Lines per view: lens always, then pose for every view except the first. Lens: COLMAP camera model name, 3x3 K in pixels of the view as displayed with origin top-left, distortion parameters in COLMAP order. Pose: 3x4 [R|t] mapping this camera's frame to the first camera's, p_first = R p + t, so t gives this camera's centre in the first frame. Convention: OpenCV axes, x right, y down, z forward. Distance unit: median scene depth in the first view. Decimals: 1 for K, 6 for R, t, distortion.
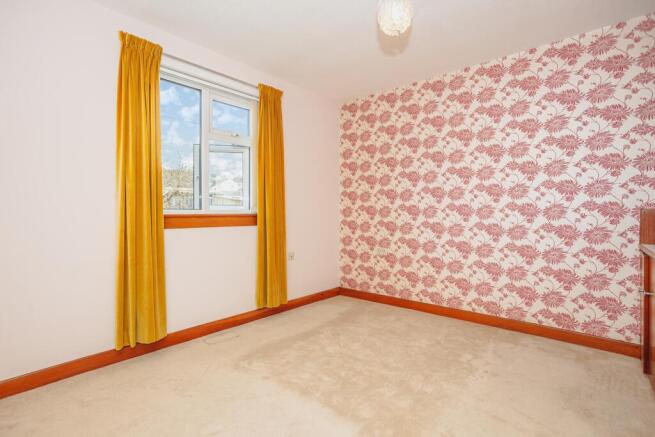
lens RADIAL K [[328.5, 0, 329.4], [0, 328.5, 224.1], [0, 0, 1]] dist [0.005934, 0.006998]
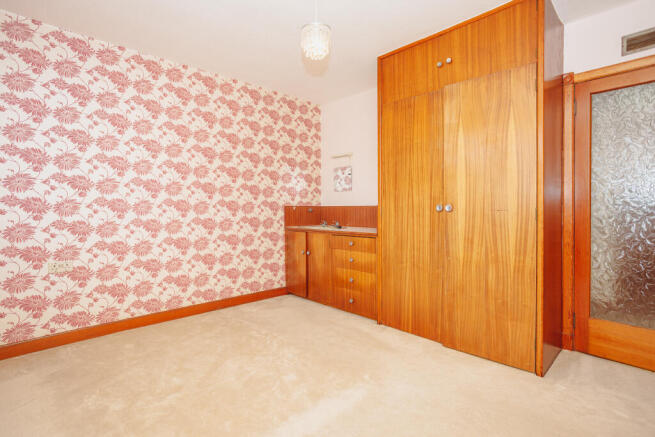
lens RADIAL K [[328.5, 0, 330.8], [0, 328.5, 210.0], [0, 0, 1]] dist [0.005934, 0.006998]
pose [[0.096477, -0.006173, 0.995316, -0.662833], [0.035433, 0.999368, 0.002764, -0.020383], [-0.994704, 0.035000, 0.096635, 0.569698]]
